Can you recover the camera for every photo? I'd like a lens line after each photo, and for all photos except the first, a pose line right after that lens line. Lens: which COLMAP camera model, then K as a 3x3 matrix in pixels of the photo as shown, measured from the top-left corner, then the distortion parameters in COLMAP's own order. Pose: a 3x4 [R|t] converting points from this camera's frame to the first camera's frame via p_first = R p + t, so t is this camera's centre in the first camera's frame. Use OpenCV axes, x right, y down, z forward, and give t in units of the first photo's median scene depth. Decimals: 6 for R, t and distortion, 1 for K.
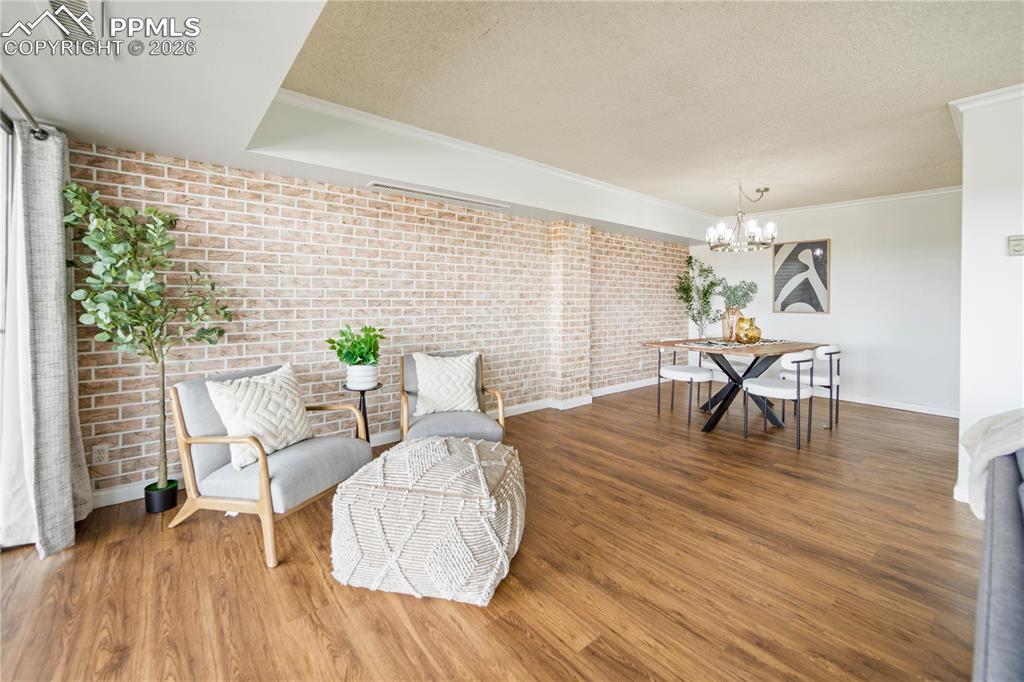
lens RADIAL K [[418.2, 0, 505.1], [0, 418.2, 304.5], [0, 0, 1]] dist [-0.008533, 0.000988]
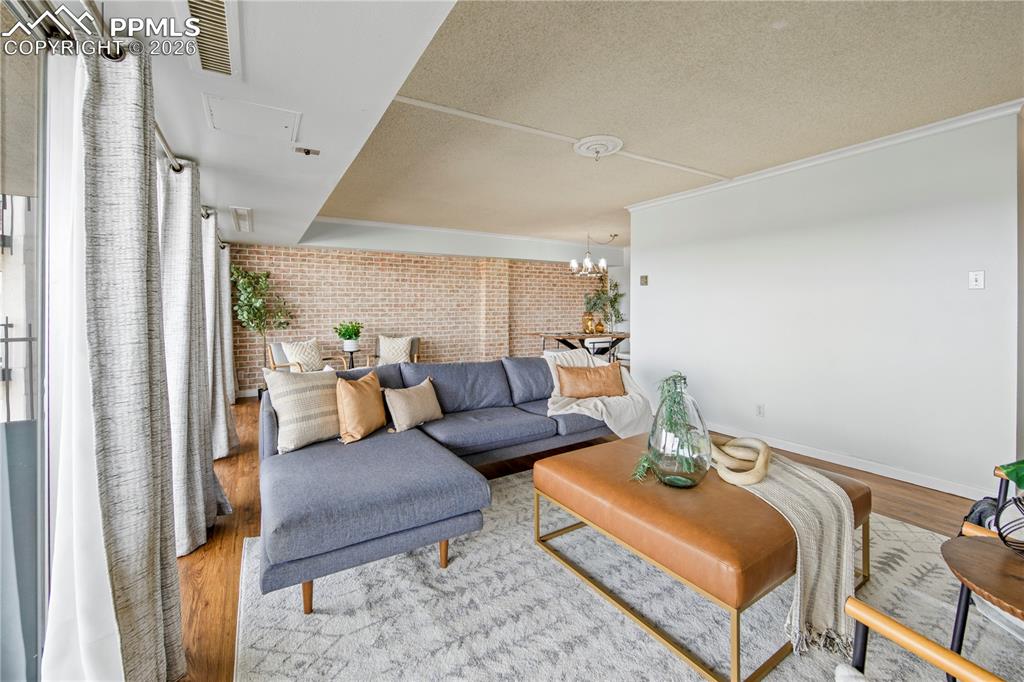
lens RADIAL K [[417.3, 0, 506.3], [0, 417.3, 308.3], [0, 0, 1]] dist [-0.006950, 0.000715]
pose [[0.990122, -0.007092, -0.140028, 0.519066], [0.006256, 0.999960, -0.006414, 0.002893], [0.140068, 0.005474, 0.990127, -0.688618]]
